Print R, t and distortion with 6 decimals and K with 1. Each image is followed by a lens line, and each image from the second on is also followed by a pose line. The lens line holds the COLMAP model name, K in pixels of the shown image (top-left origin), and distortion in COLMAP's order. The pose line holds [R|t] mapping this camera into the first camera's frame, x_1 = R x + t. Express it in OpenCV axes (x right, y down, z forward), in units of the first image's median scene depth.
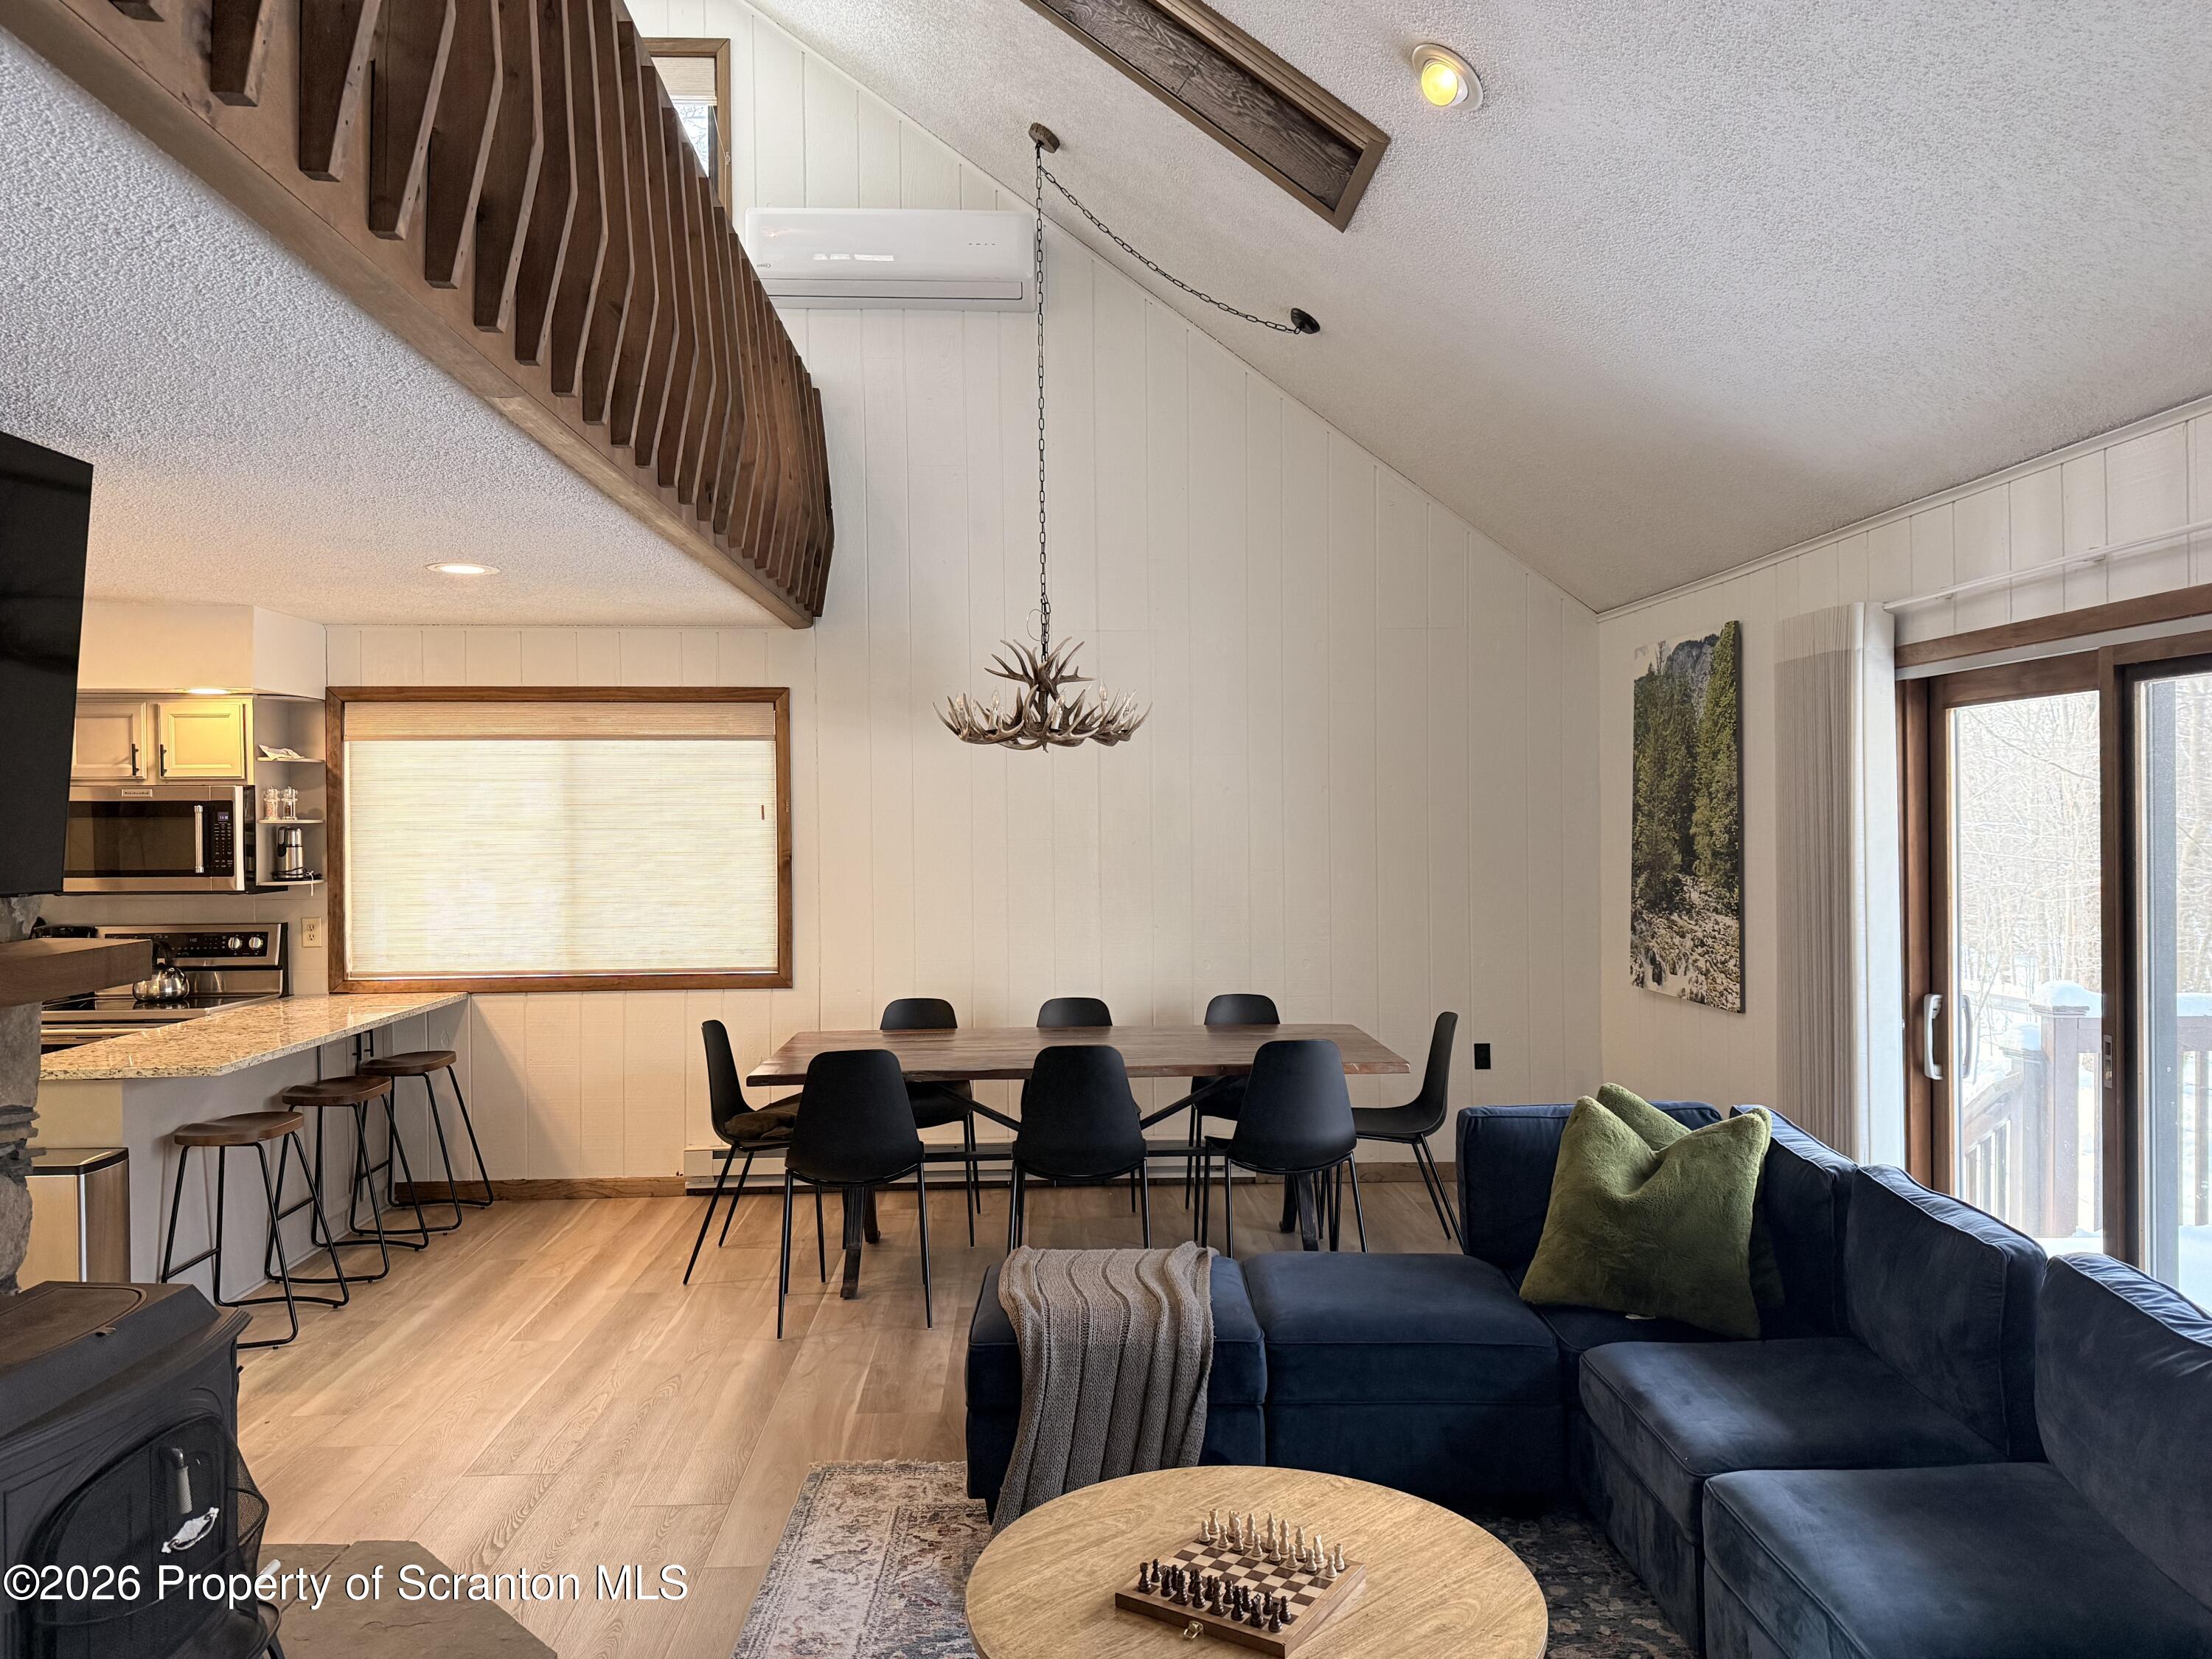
lens RADIAL K [[1560.6, 0, 1112.6], [0, 1560.6, 839.1], [0, 0, 1]] dist [0.061694, -0.061282]
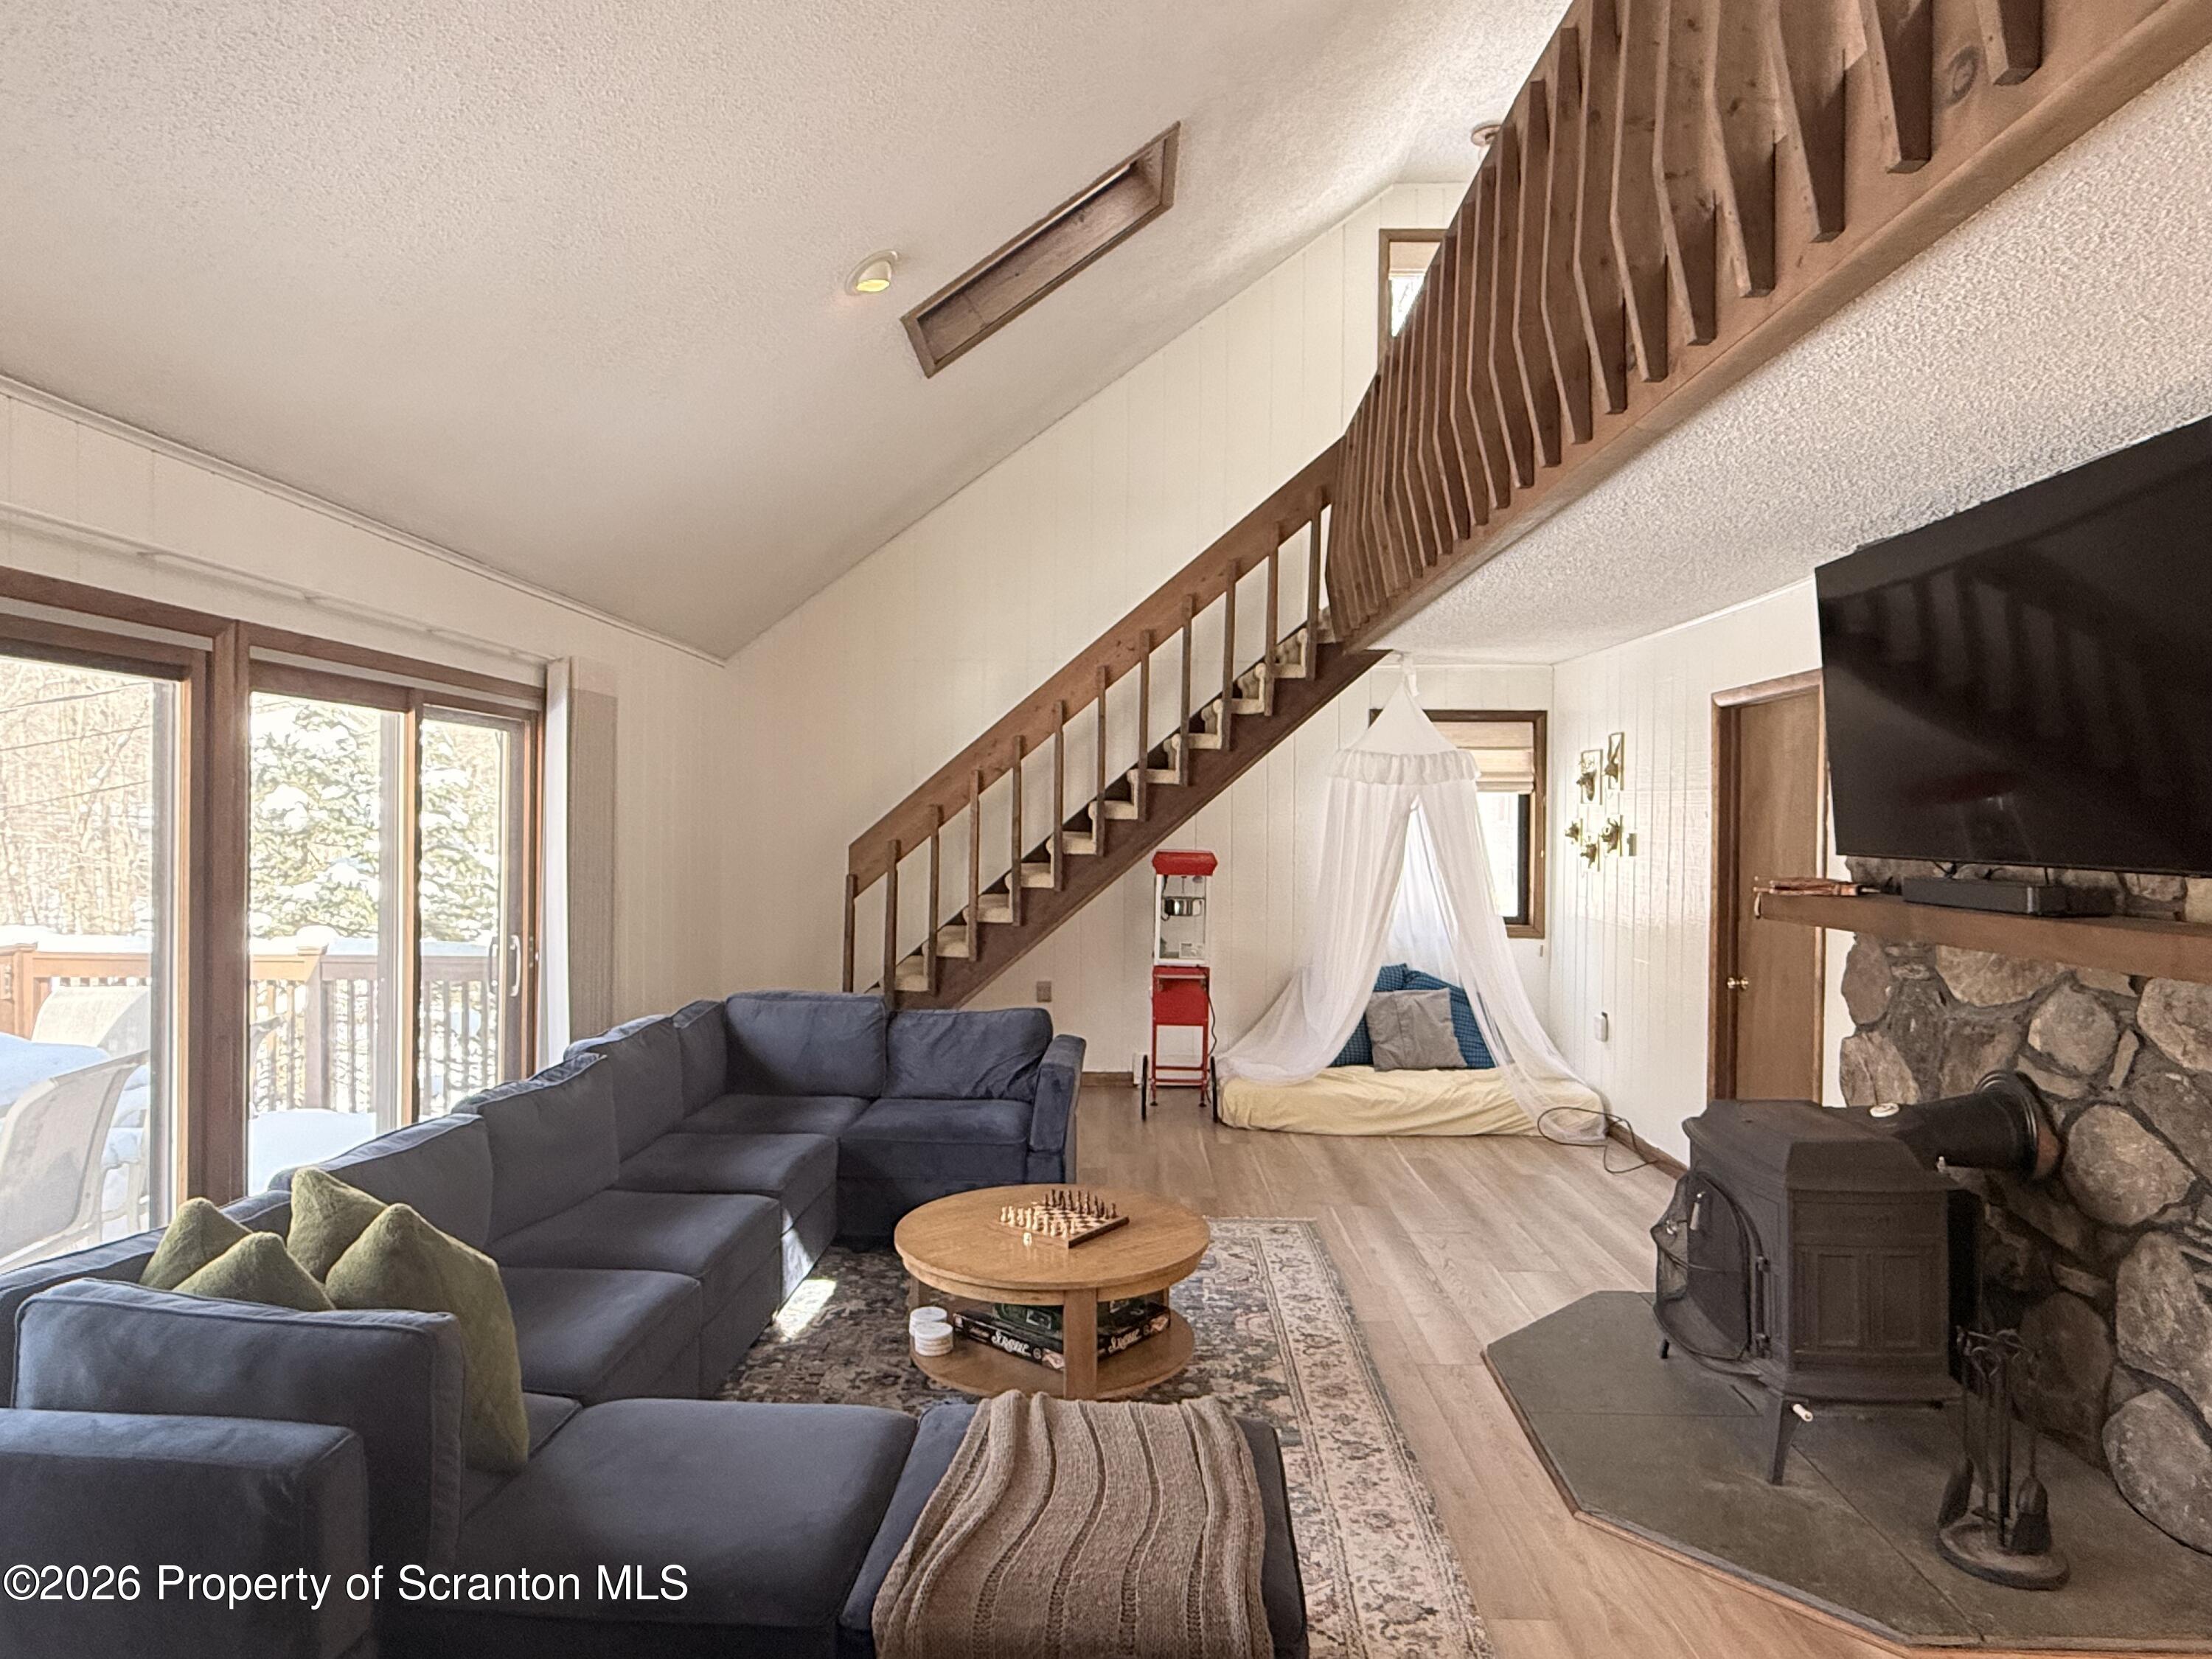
lens RADIAL K [[1311.7, 0, 1107.8], [0, 1311.7, 831.5], [0, 0, 1]] dist [-0.004342, 0.002793]
pose [[-0.998053, 0.000408, 0.062371, -0.027987], [0.001851, 0.999732, 0.023085, -0.007004], [-0.062345, 0.023155, -0.997786, 1.009480]]
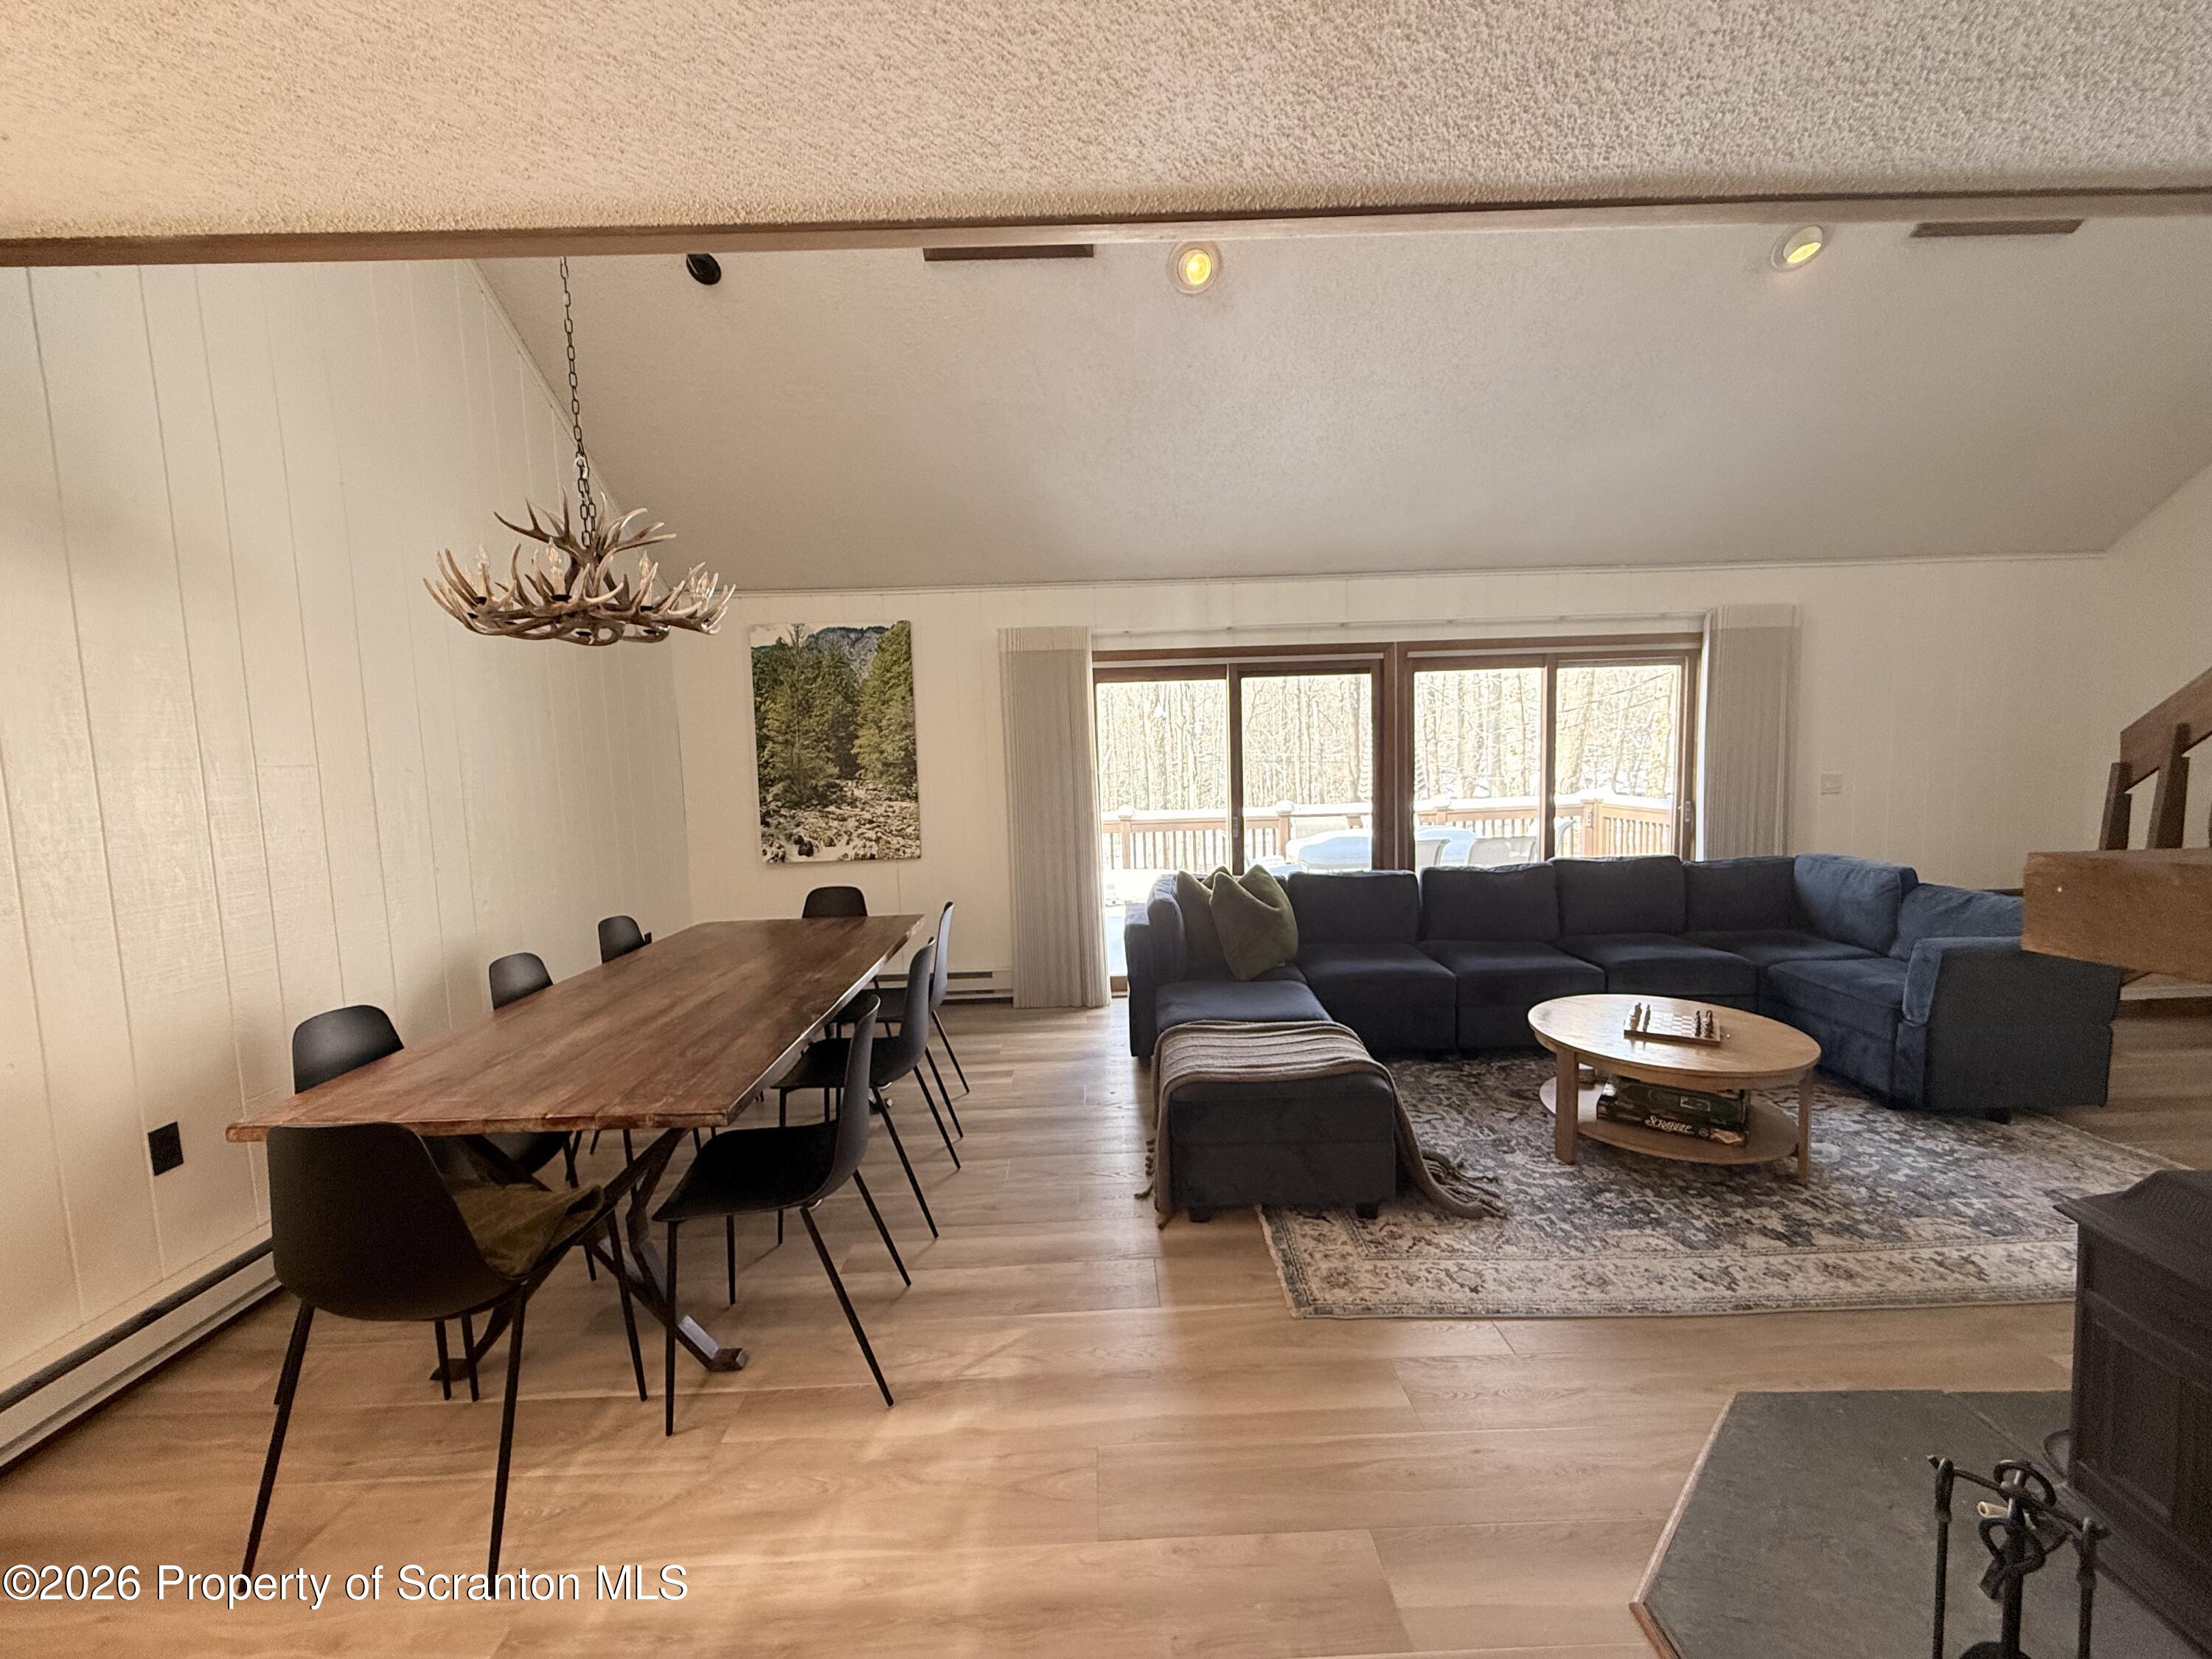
lens RADIAL K [[879.6, 0, 1102.9], [0, 879.6, 833.5], [0, 0, 1]] dist [0.000350, -0.000224]
pose [[0.031726, -0.081177, 0.996195, -0.492880], [0.045283, 0.995790, 0.079702, 0.017503], [-0.998470, 0.042582, 0.035268, 0.718997]]
